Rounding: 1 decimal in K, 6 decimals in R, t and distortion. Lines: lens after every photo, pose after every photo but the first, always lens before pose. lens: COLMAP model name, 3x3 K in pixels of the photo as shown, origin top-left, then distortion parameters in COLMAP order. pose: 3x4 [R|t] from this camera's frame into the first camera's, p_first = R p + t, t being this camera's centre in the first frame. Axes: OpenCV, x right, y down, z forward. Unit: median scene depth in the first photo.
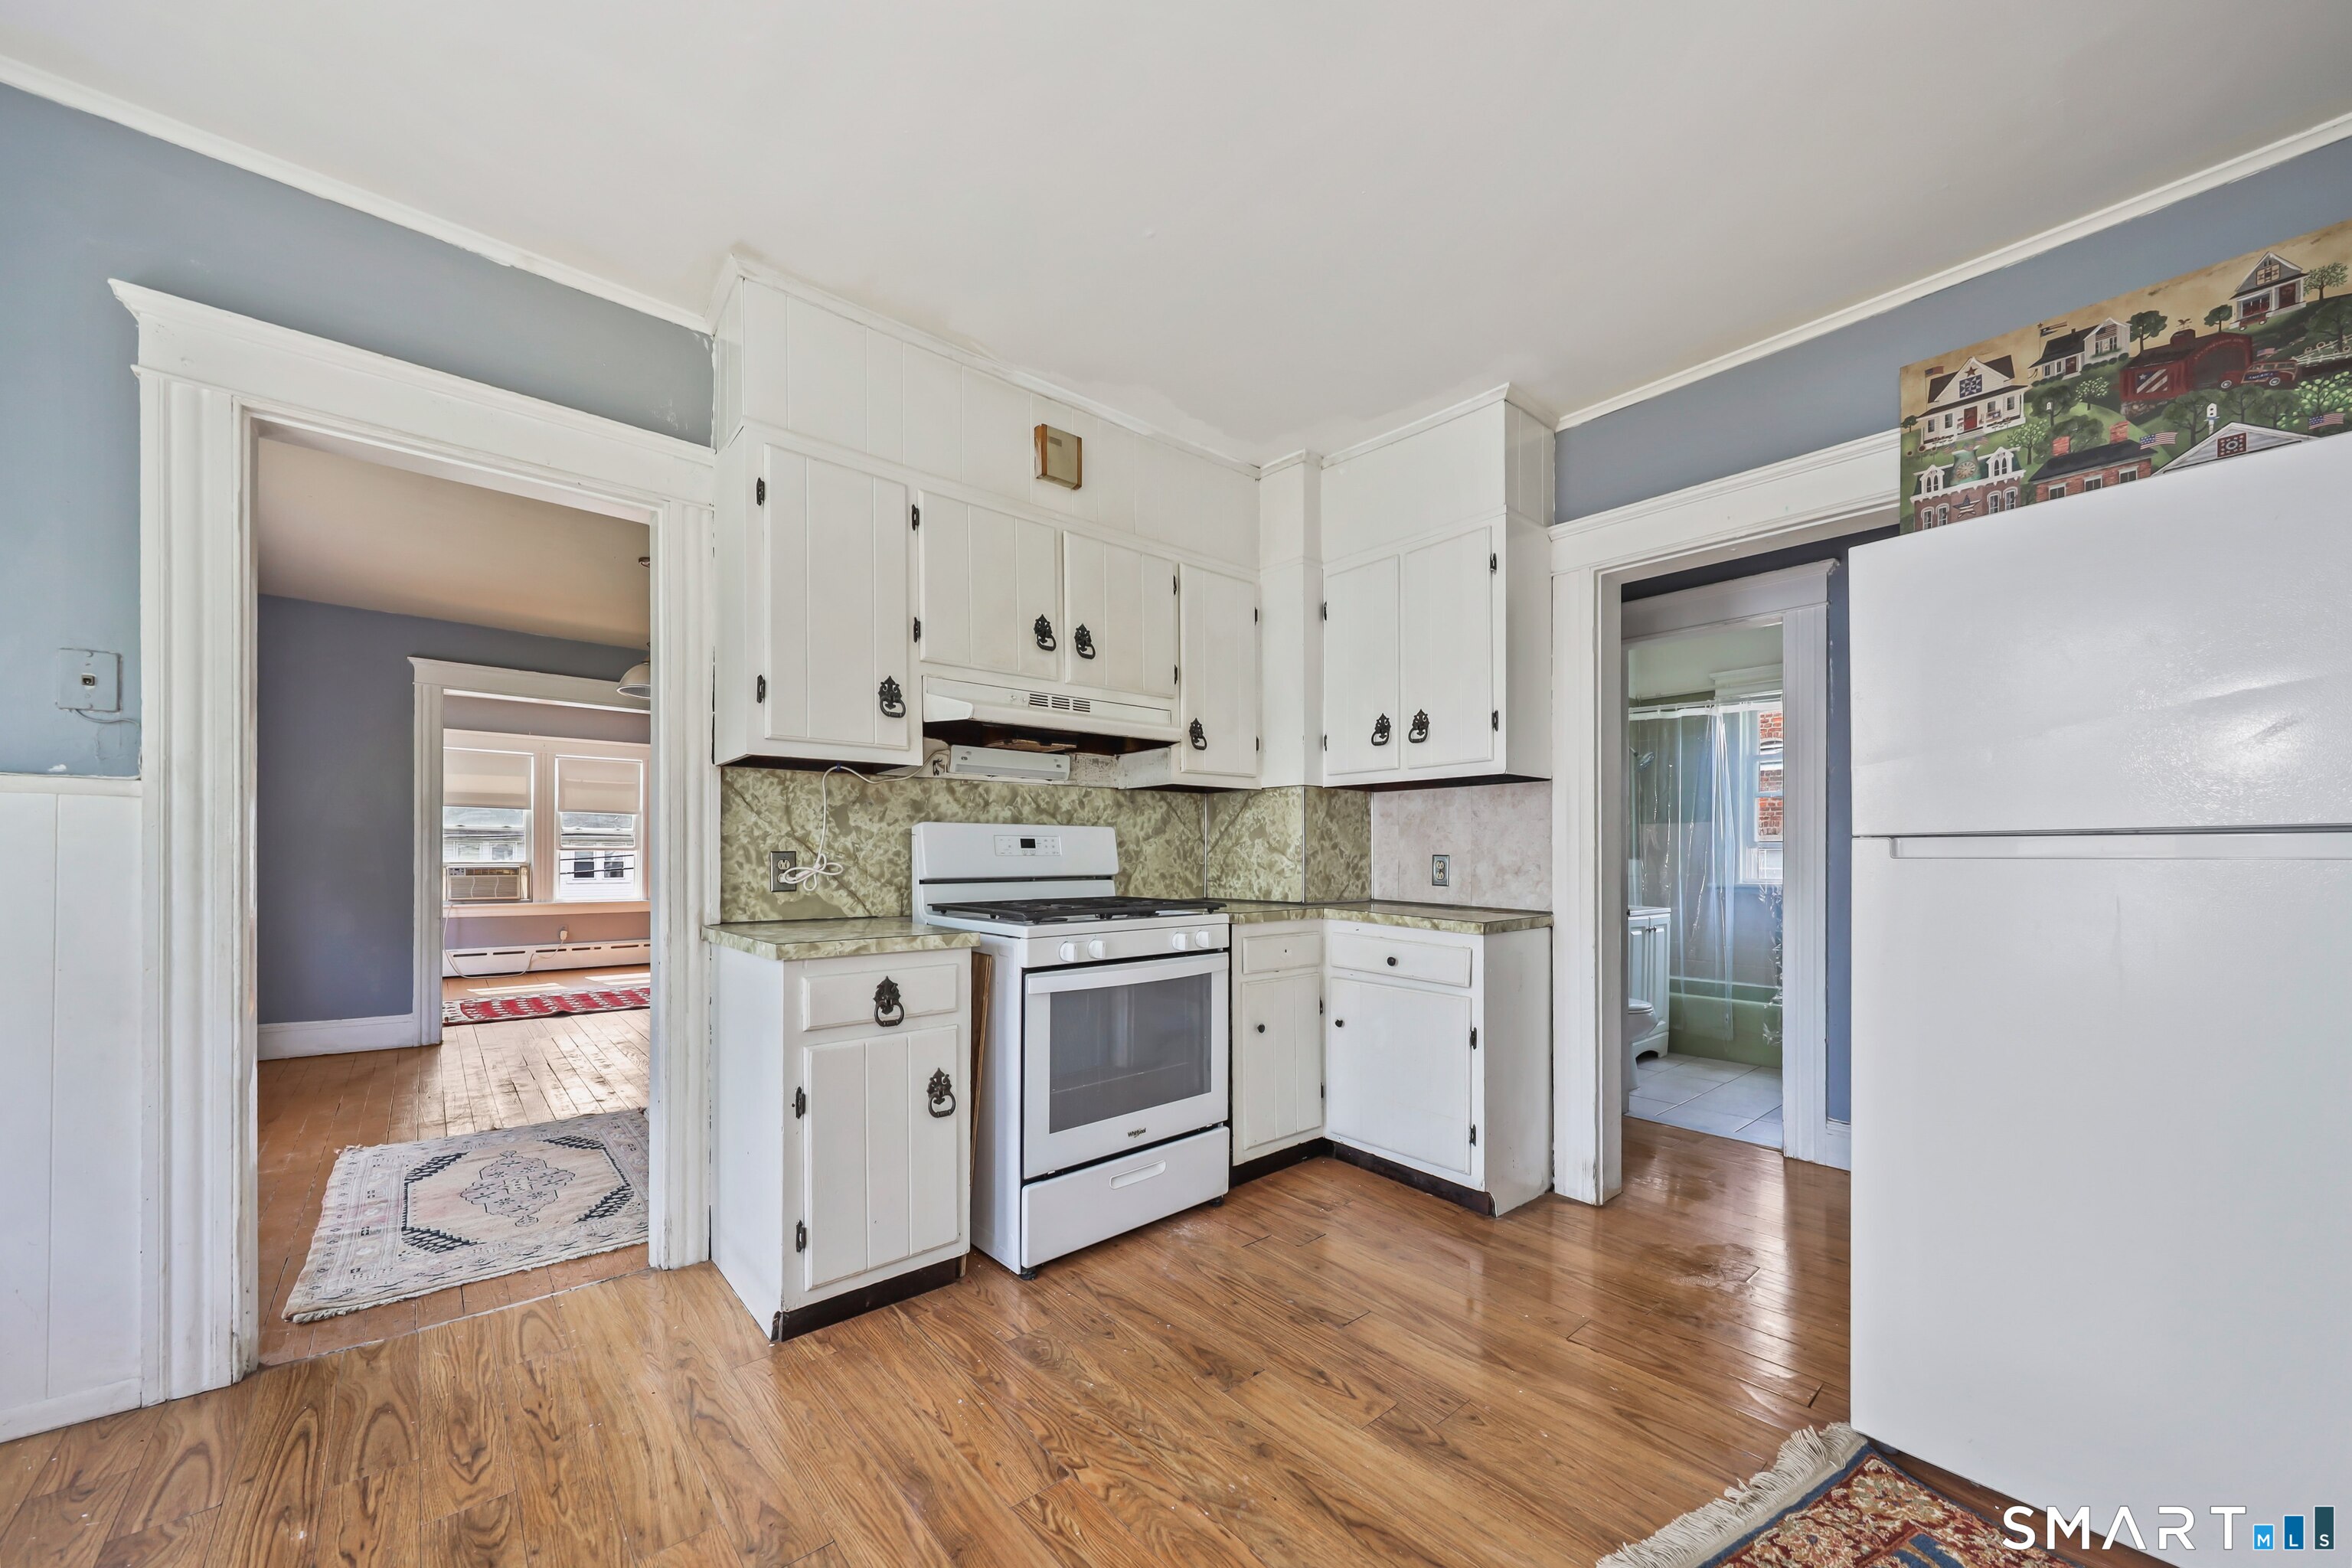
lens RADIAL K [[895.4, 0, 1171.0], [0, 895.4, 854.1], [0, 0, 1]] dist [-0.000522, 0.000240]
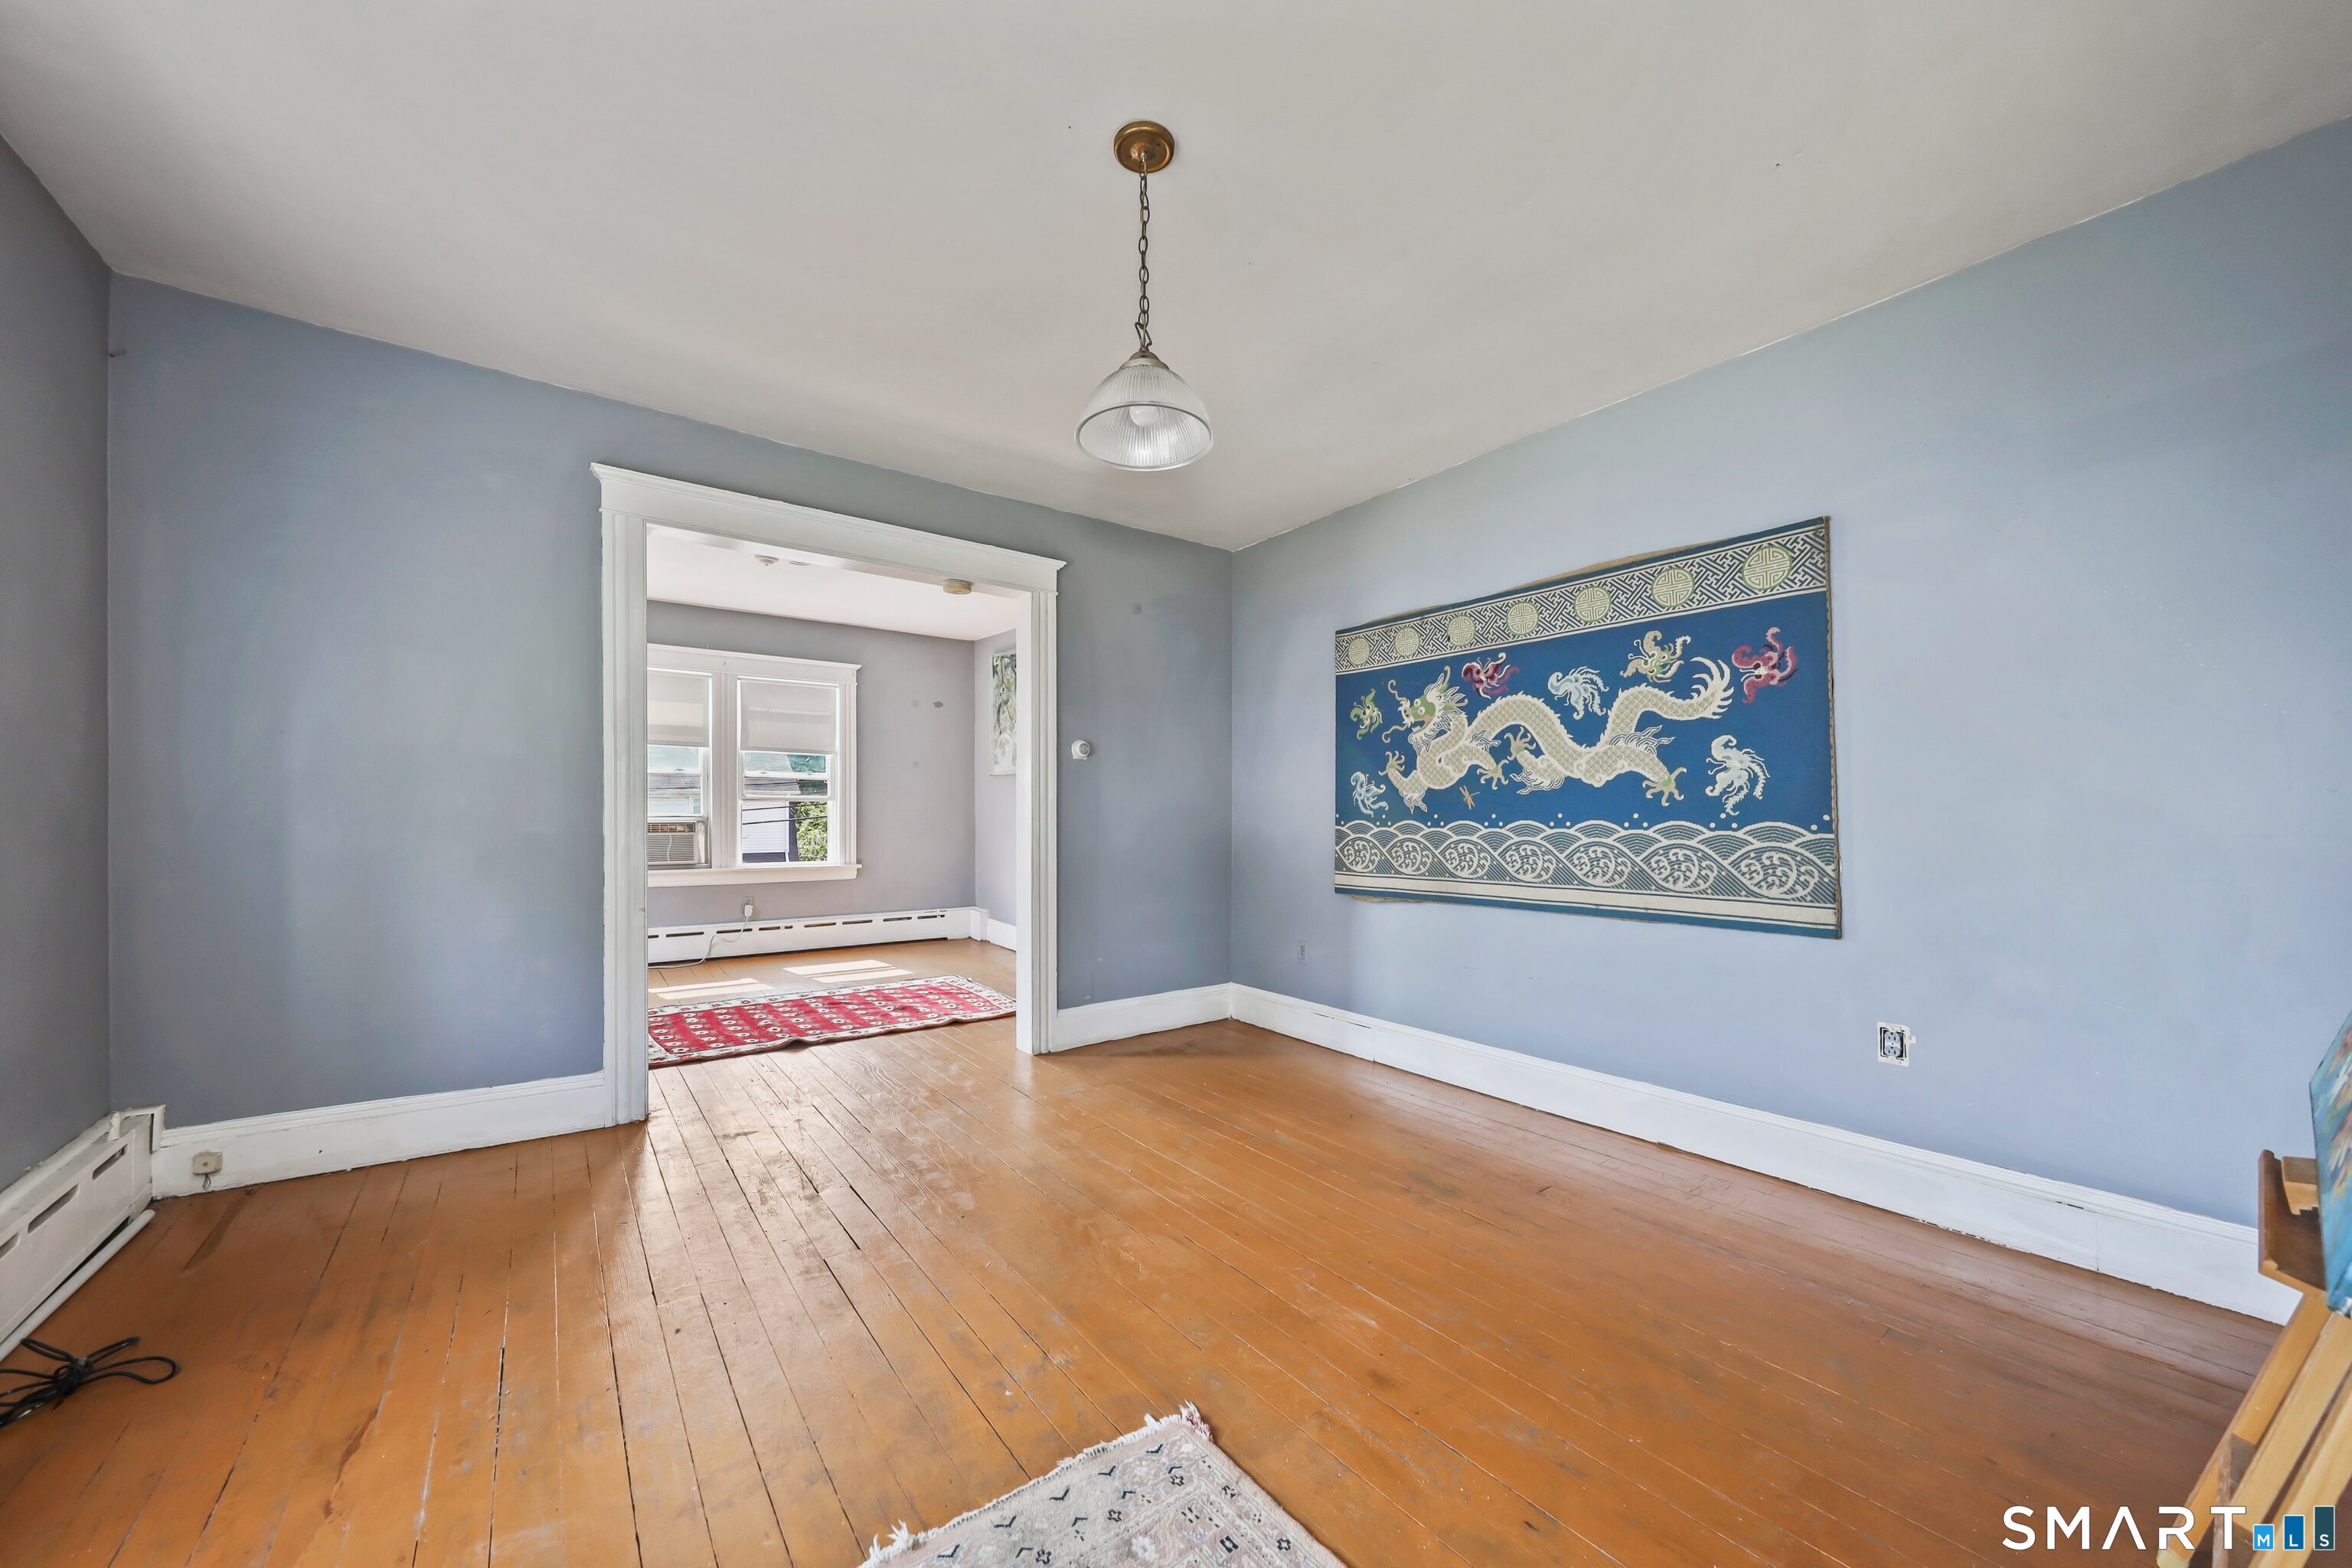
lens RADIAL K [[895.4, 0, 1158.5], [0, 895.4, 827.0], [0, 0, 1]] dist [-0.000522, 0.000240]
pose [[0.995526, 0.005096, -0.094351, -0.261719], [-0.003545, 0.999856, 0.016604, 0.004671], [0.094422, -0.016195, 0.995401, 0.275024]]
